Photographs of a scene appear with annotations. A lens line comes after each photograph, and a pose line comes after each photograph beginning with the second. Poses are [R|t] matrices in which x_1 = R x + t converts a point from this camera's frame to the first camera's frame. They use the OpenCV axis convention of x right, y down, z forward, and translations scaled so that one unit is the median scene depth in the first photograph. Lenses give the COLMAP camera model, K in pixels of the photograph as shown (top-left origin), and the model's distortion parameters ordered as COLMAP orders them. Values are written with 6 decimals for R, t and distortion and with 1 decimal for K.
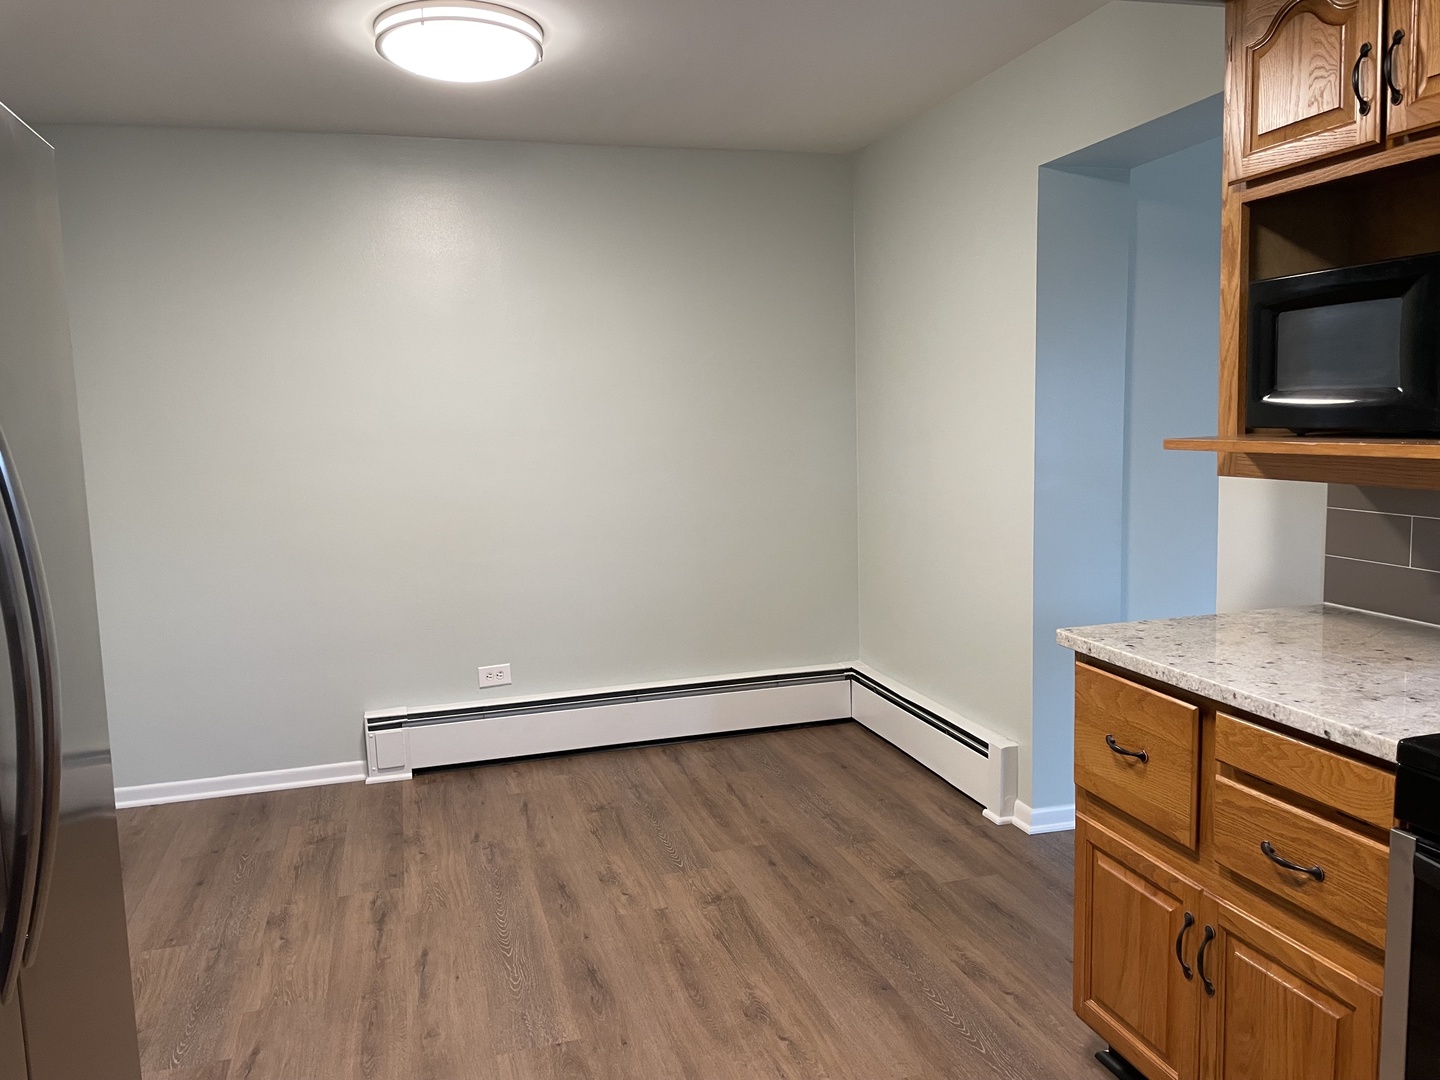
lens RADIAL K [[1090.7, 0, 716.4], [0, 1090.7, 525.2], [0, 0, 1]] dist [0.076392, -0.094470]
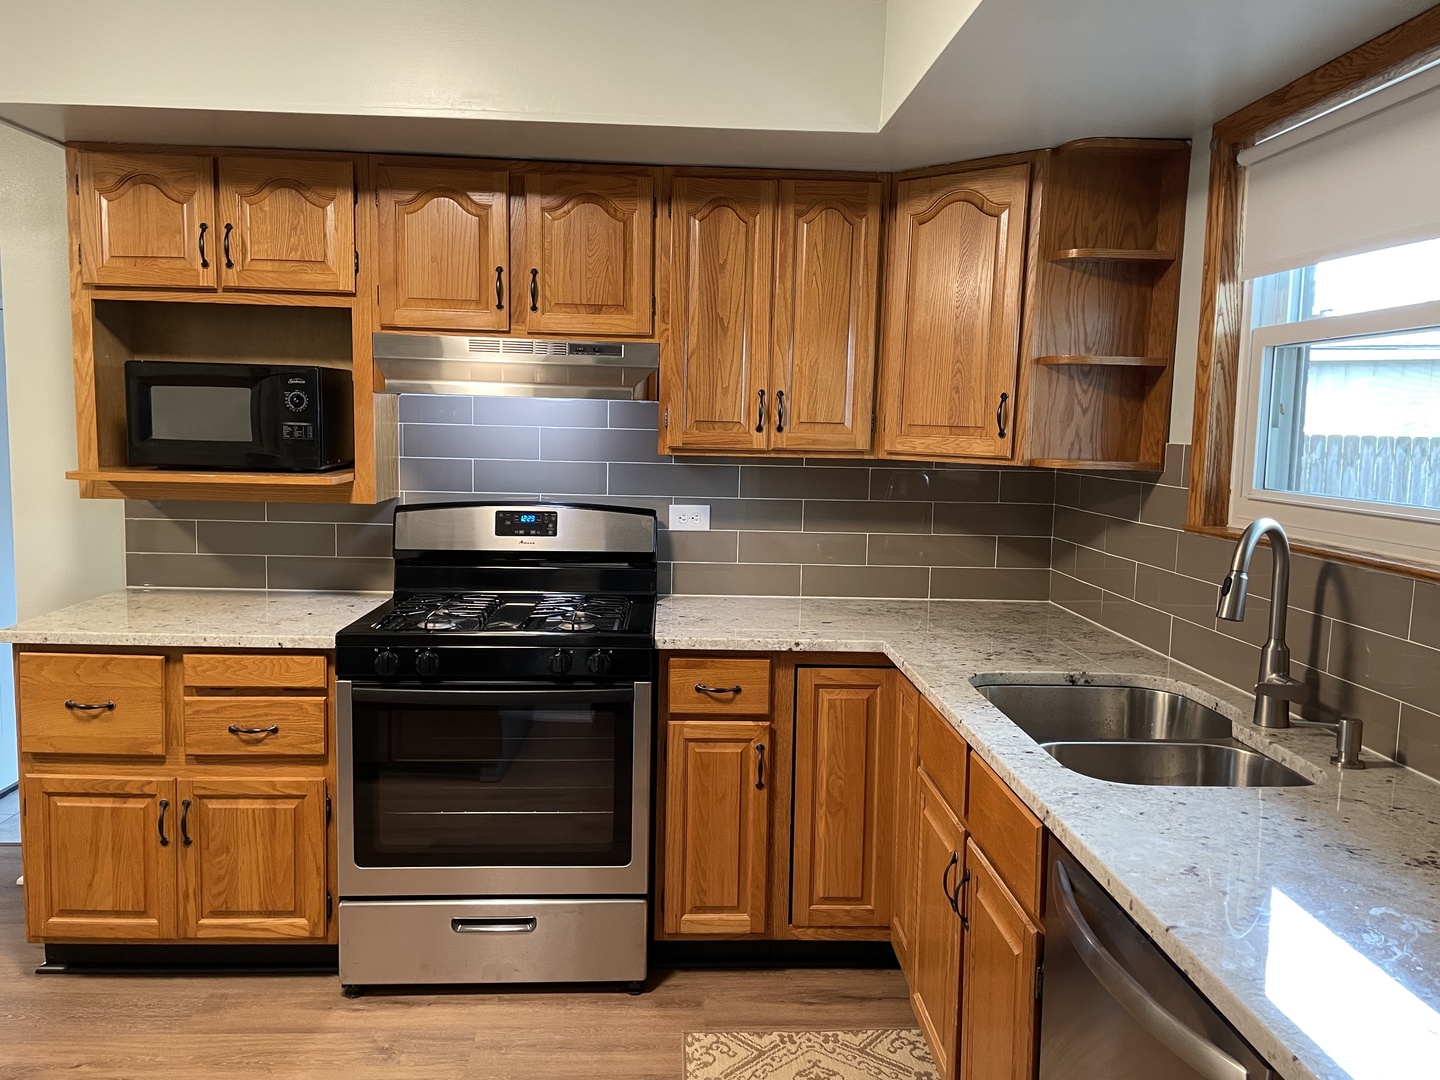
lens RADIAL K [[1090.7, 0, 720.8], [0, 1090.7, 536.4], [0, 0, 1]] dist [0.076392, -0.094470]
pose [[0.229188, -0.070696, 0.970811, -0.712364], [0.071749, 0.995873, 0.055582, -0.019427], [-0.970734, 0.056916, 0.233315, -0.059417]]
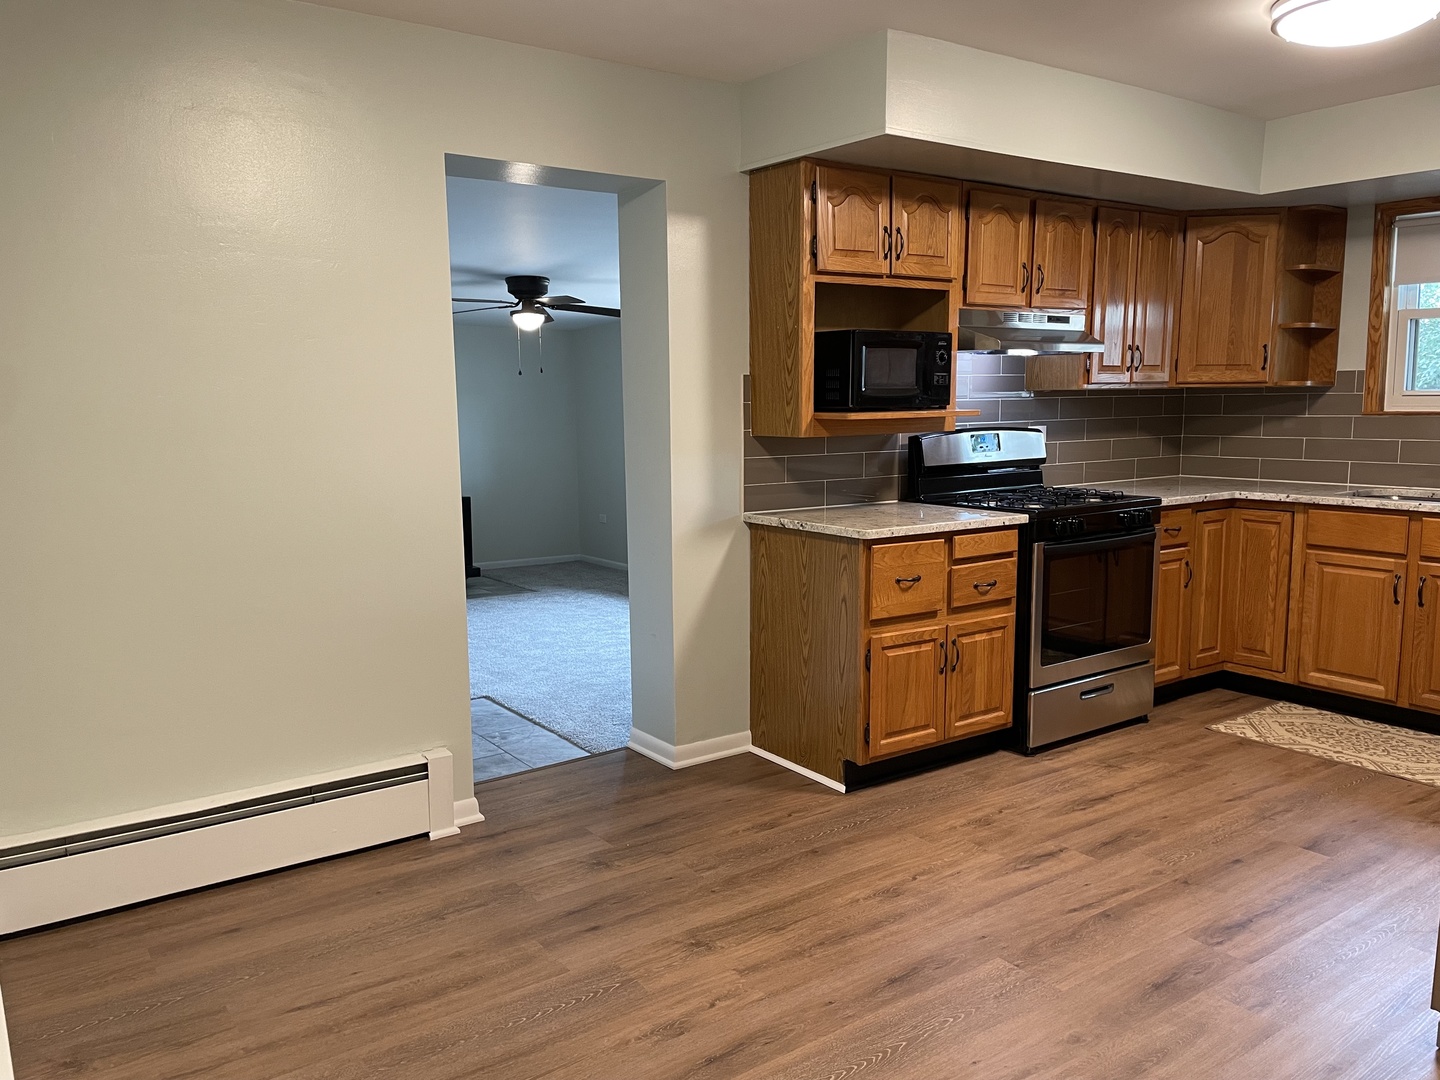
lens RADIAL K [[1090.7, 0, 706.1], [0, 1090.7, 547.2], [0, 0, 1]] dist [0.076392, -0.094470]
pose [[-0.324741, -0.098307, 0.940680, -1.195389], [0.117974, 0.982606, 0.143415, -0.148211], [-0.938417, 0.157548, -0.307495, 1.813352]]
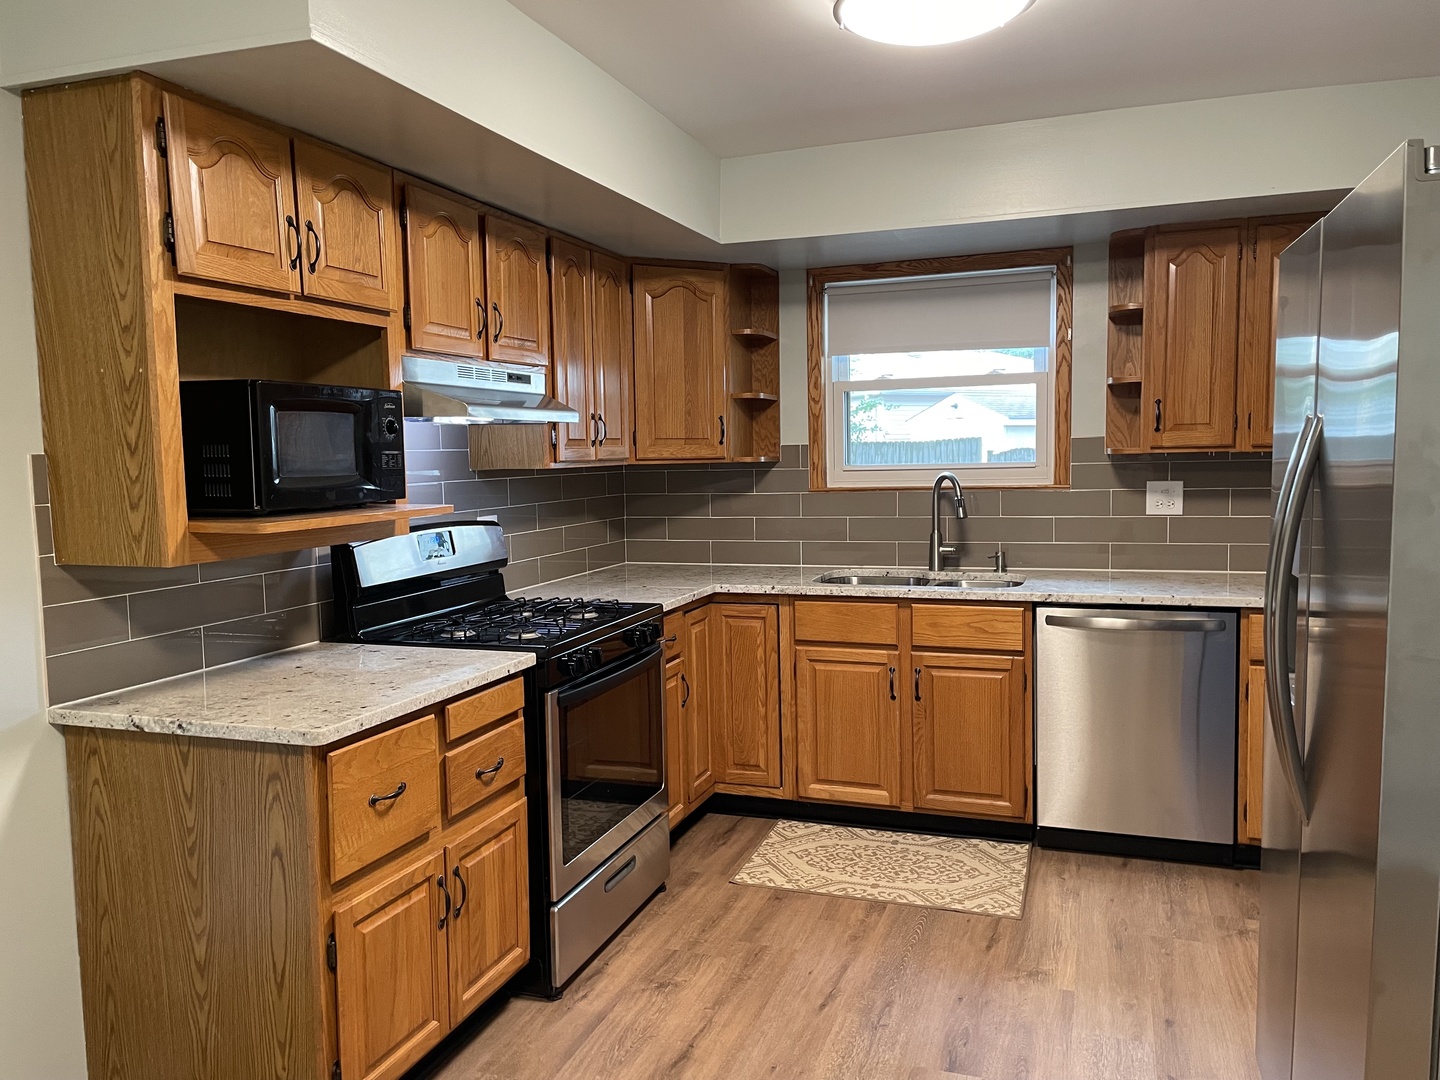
lens RADIAL K [[1090.7, 0, 719.2], [0, 1090.7, 540.4], [0, 0, 1]] dist [0.076392, -0.094470]
pose [[-0.812248, -0.005319, 0.583288, -0.525066], [0.102790, 0.983005, 0.152102, -0.176331], [-0.574184, 0.183501, -0.797897, 1.593092]]
